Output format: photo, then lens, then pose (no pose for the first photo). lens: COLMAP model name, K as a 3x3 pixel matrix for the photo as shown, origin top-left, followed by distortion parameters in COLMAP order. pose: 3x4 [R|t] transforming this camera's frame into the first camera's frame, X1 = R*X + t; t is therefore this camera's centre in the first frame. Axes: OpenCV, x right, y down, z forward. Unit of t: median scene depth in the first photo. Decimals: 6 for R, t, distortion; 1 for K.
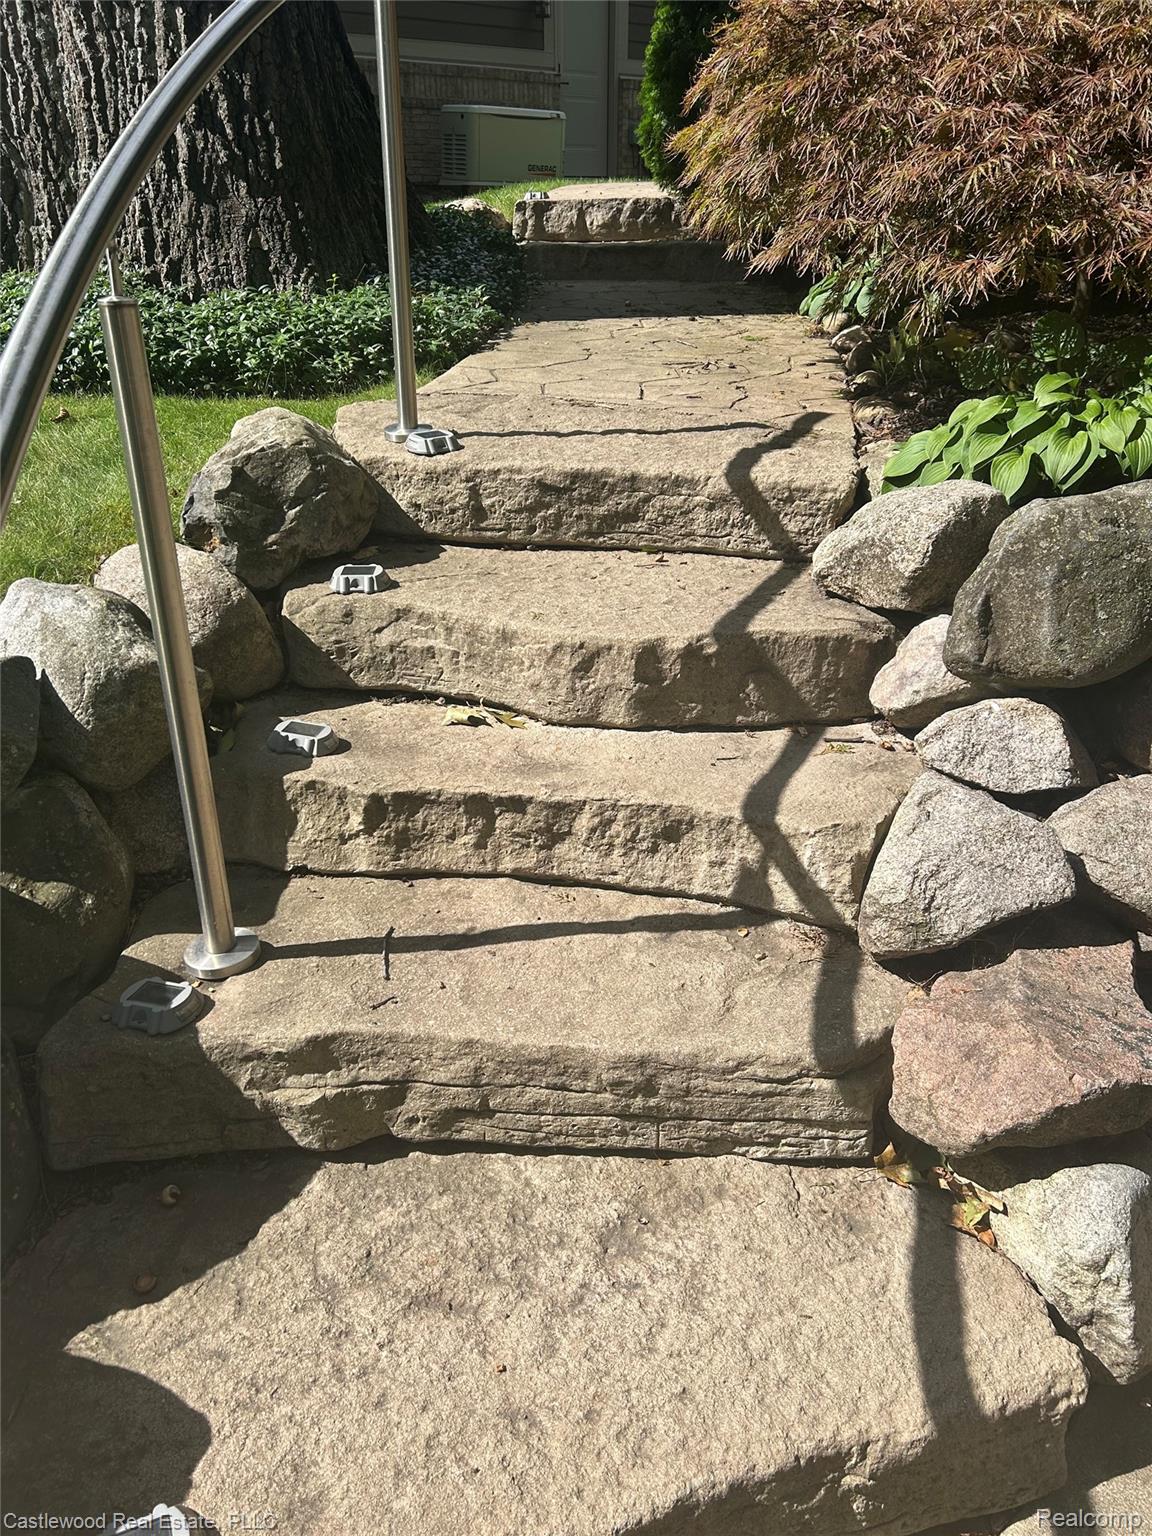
lens RADIAL K [[1142.7, 0, 573.7], [0, 1142.7, 764.0], [0, 0, 1]] dist [0.101971, -0.138046]
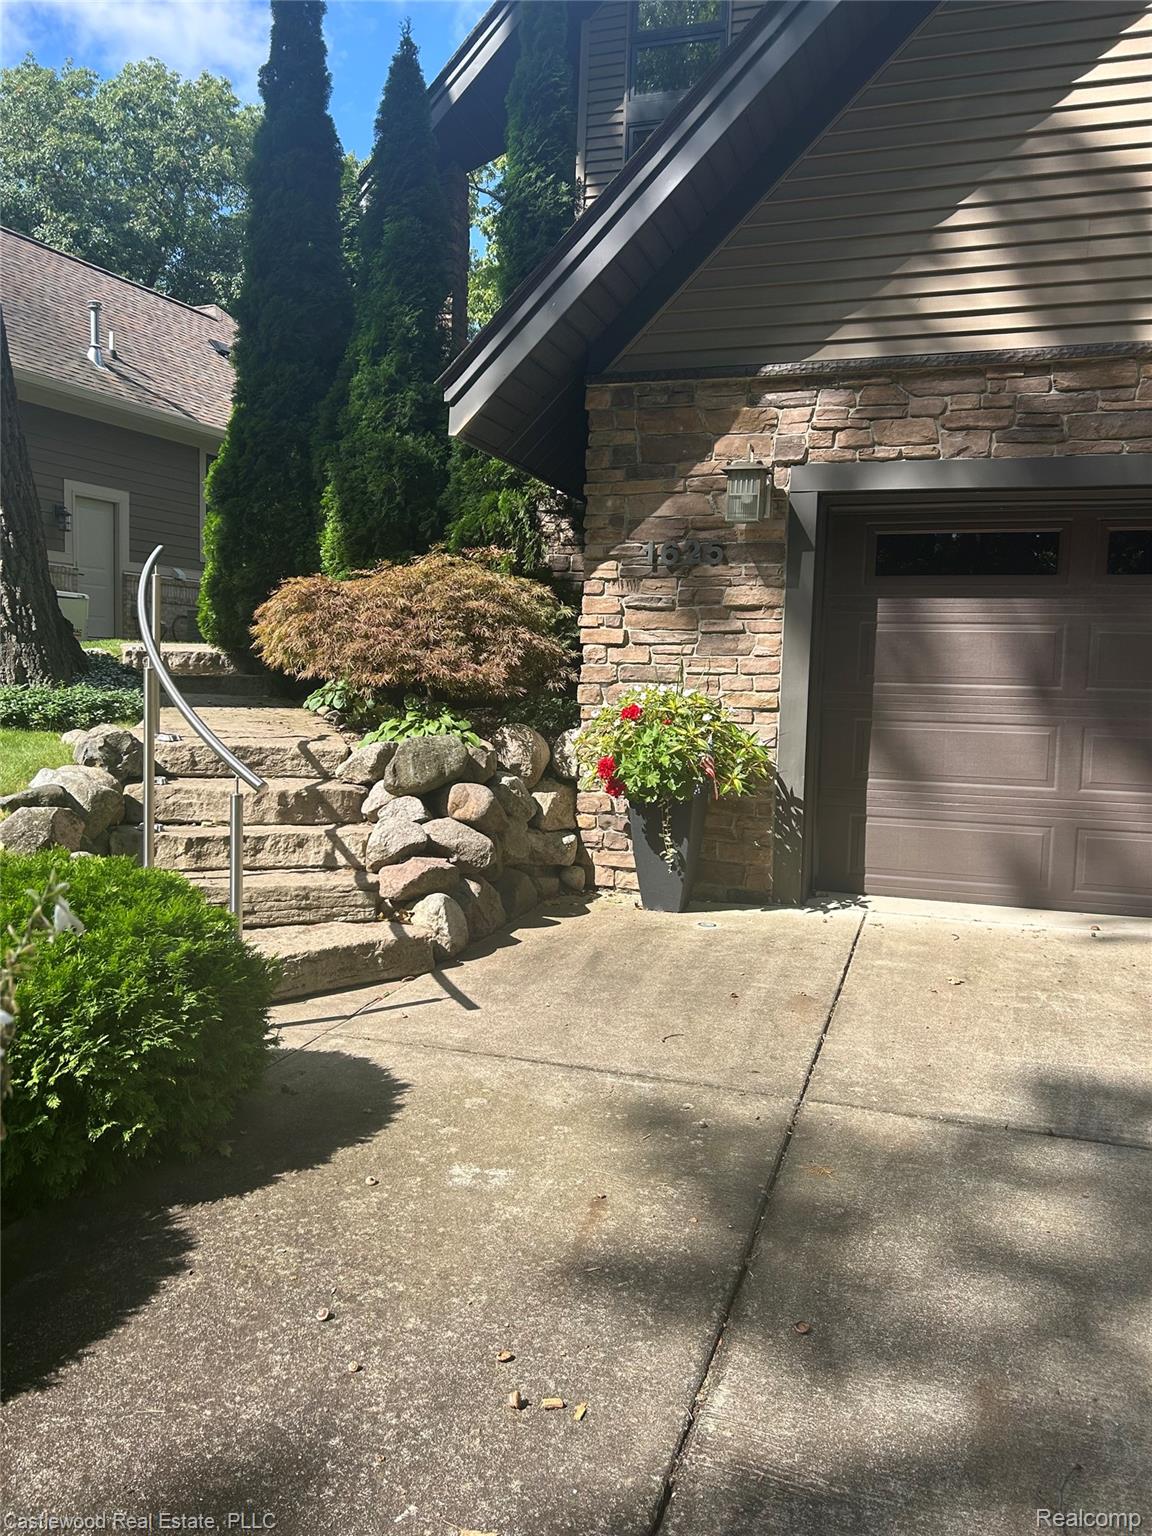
lens RADIAL K [[1142.7, 0, 573.7], [0, 1142.7, 764.0], [0, 0, 1]] dist [0.101971, -0.138046]
pose [[0.899304, -0.003349, 0.437310, -0.504543], [0.159697, 0.933429, -0.321259, 0.817971], [-0.407122, 0.358747, 0.839972, -1.615670]]
